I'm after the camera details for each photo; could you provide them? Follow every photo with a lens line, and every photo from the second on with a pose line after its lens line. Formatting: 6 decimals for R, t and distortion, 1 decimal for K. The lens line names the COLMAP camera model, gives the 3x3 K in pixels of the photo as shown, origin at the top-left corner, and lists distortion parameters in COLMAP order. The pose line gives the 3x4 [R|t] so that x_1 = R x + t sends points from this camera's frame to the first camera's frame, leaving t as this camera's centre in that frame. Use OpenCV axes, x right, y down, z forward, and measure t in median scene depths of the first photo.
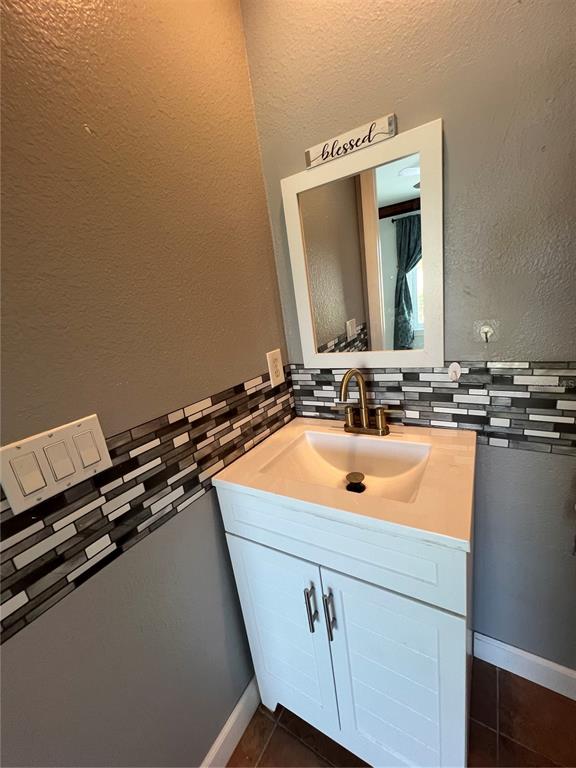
lens RADIAL K [[307.9, 0, 289.7], [0, 307.9, 384.8], [0, 0, 1]] dist [-0.006502, 0.001298]
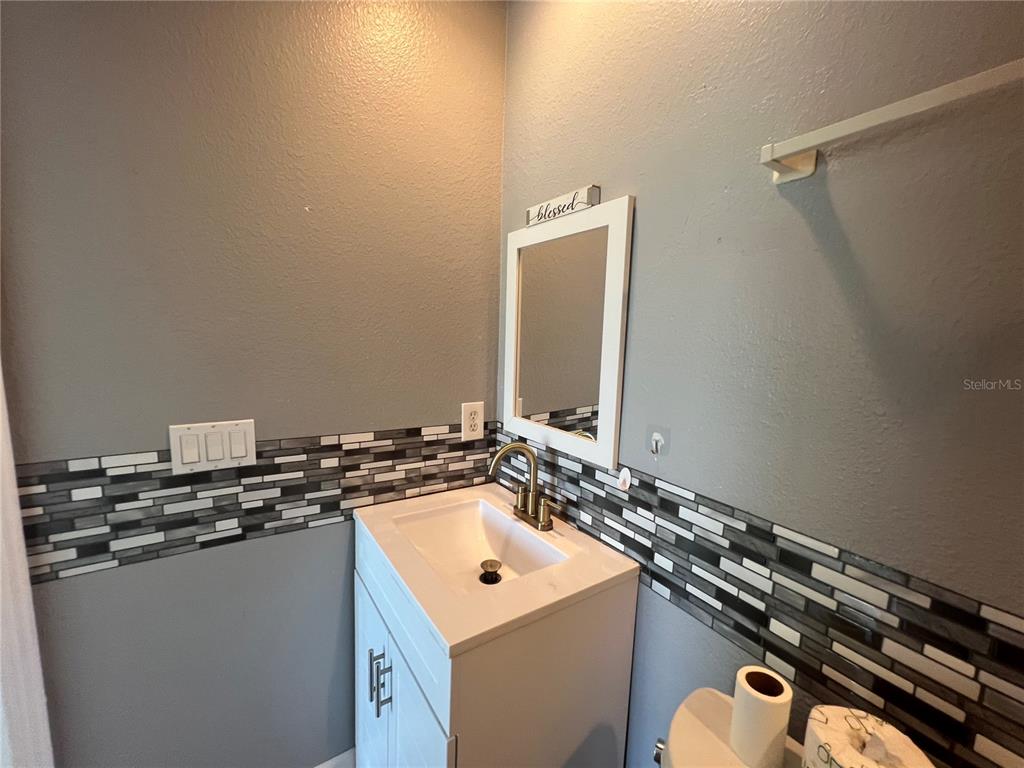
lens RADIAL K [[410.5, 0, 511.1], [0, 410.5, 387.0], [0, 0, 1]] dist [-0.006502, 0.001298]
pose [[0.897167, 0.211469, -0.387778, 0.651724], [-0.253289, 0.965562, -0.059458, -0.139636], [0.361850, 0.151564, 0.919833, -0.126232]]
